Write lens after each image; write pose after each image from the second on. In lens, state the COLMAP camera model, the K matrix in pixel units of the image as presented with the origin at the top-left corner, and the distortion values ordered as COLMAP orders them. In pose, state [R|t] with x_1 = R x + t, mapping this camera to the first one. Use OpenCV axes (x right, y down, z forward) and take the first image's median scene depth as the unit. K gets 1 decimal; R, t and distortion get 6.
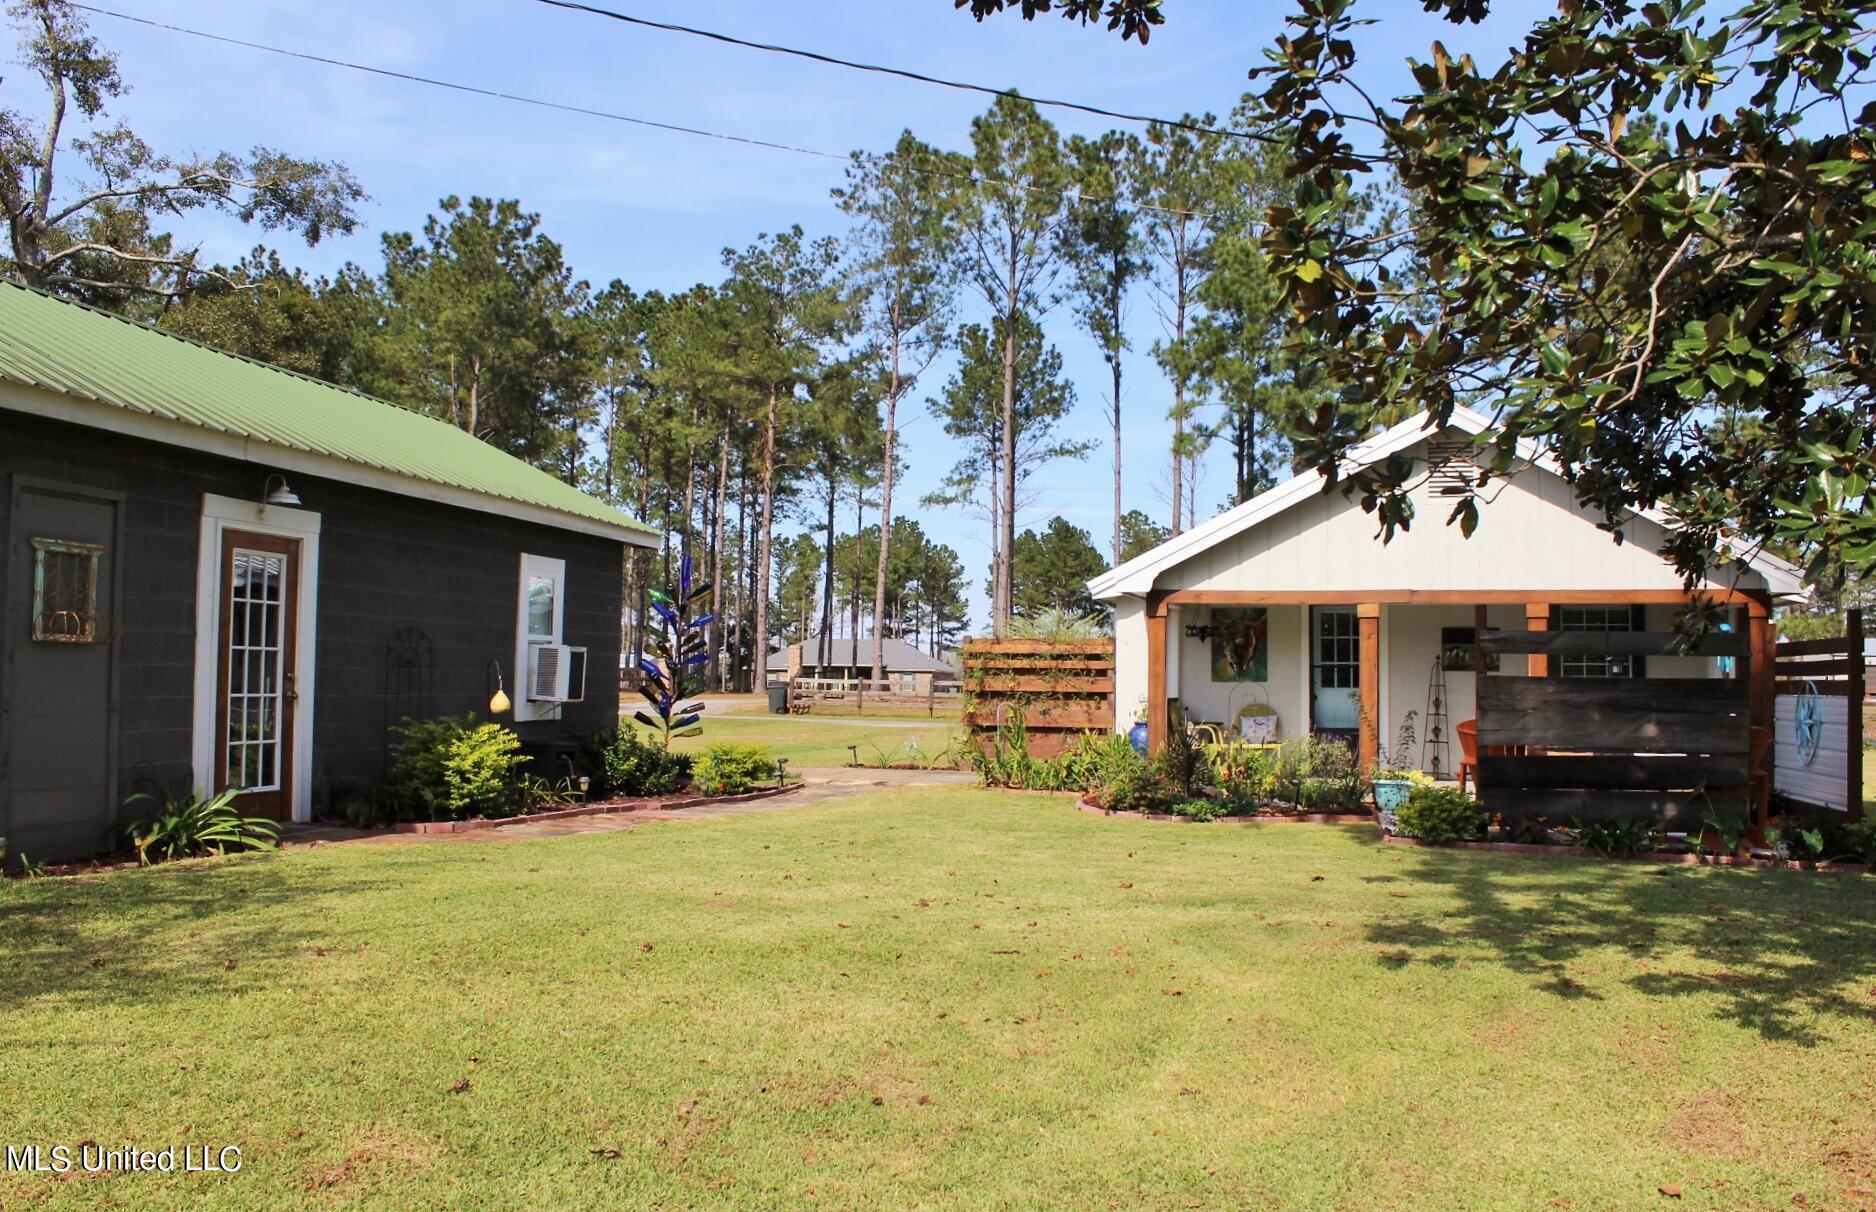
lens RADIAL K [[1591.6, 0, 939.1], [0, 1591.6, 604.6], [0, 0, 1]] dist [-0.106518, 0.018404]
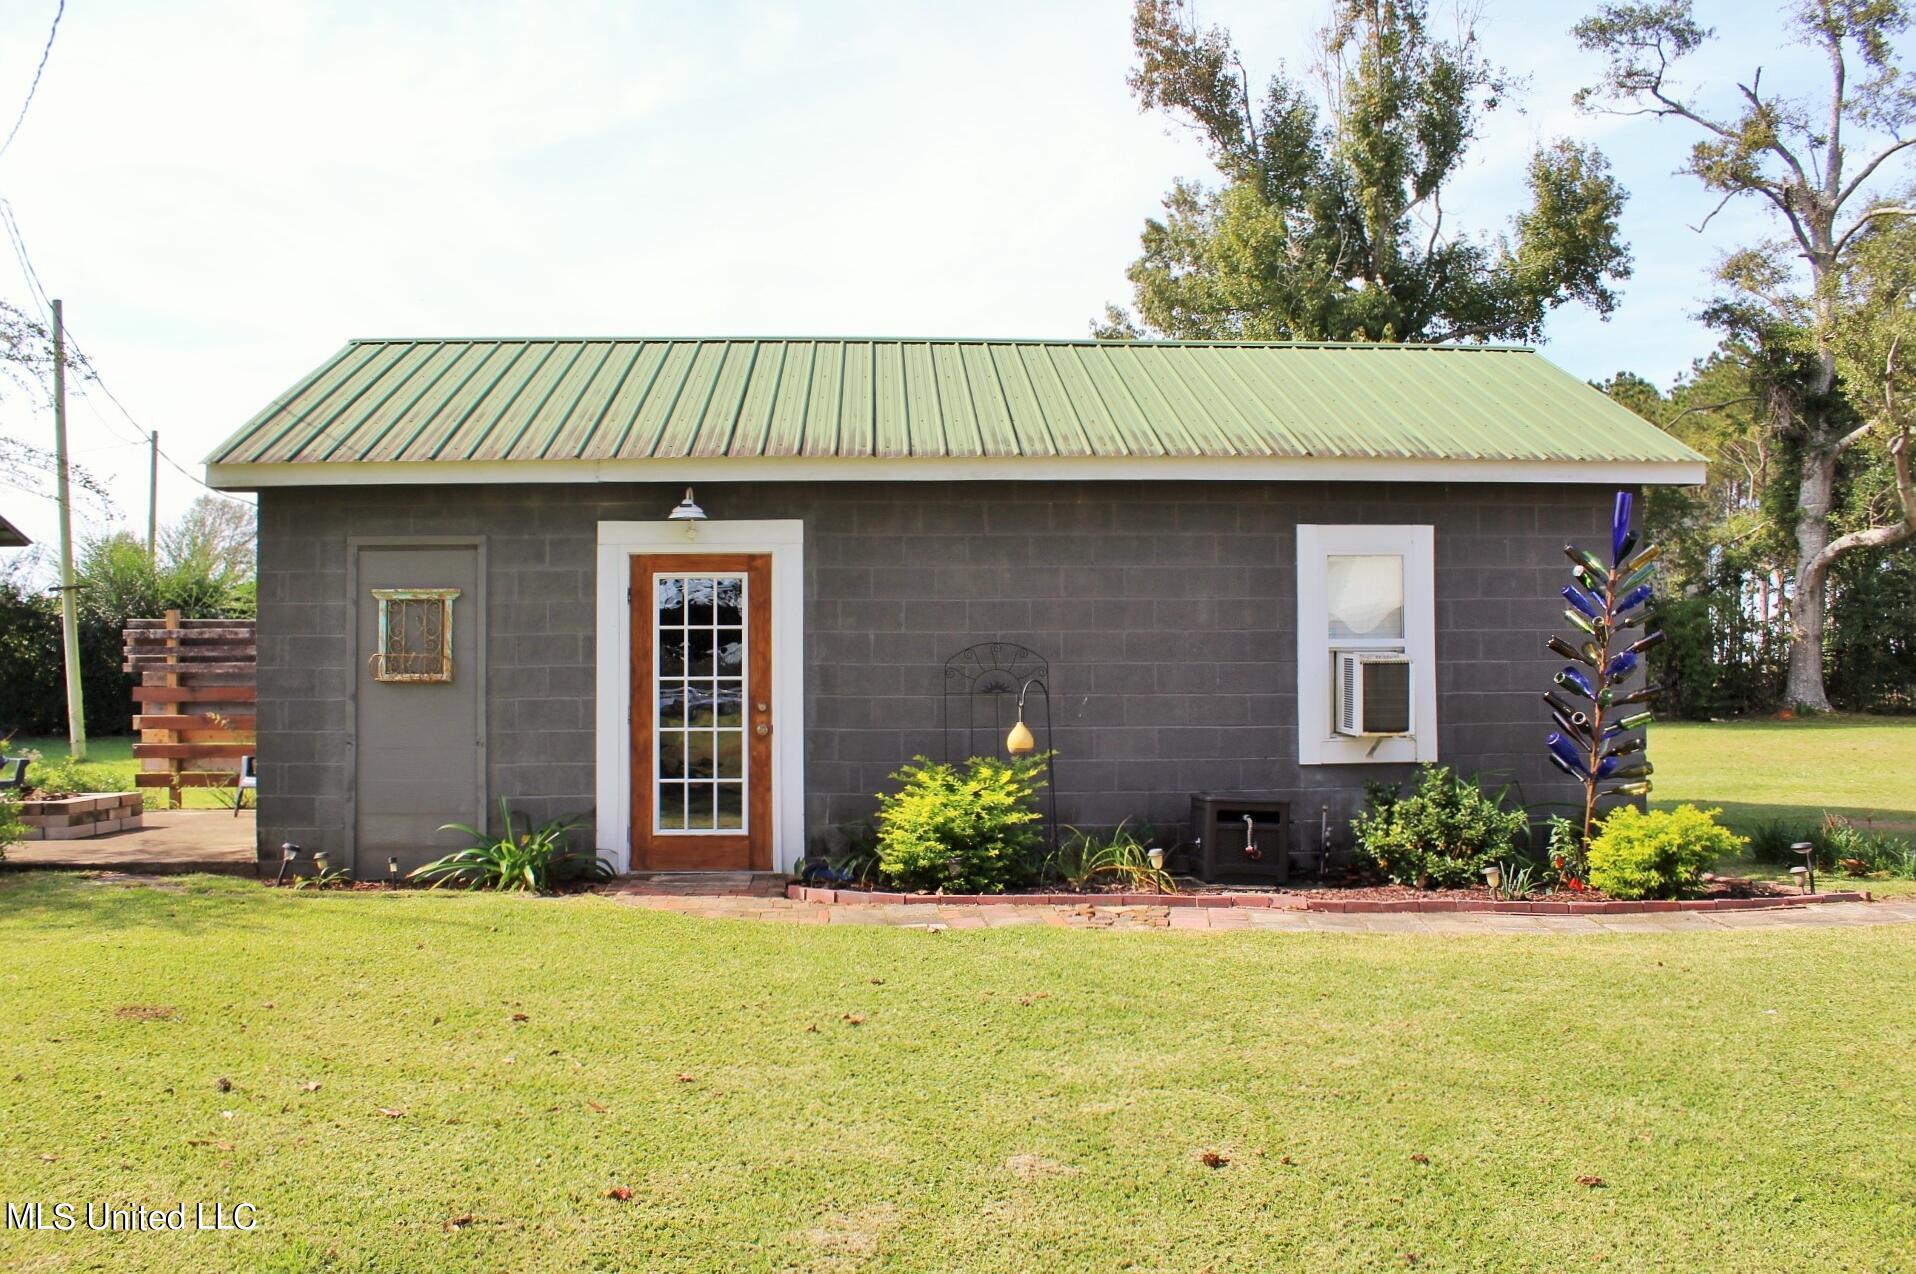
lens RADIAL K [[1589.0, 0, 956.2], [0, 1589.0, 650.5], [0, 0, 1]] dist [-0.115618, 0.017947]
pose [[0.238191, -0.045938, -0.970131, 0.505629], [0.056029, 0.997867, -0.033495, 0.051431], [0.969601, -0.046377, 0.240257, 0.921611]]
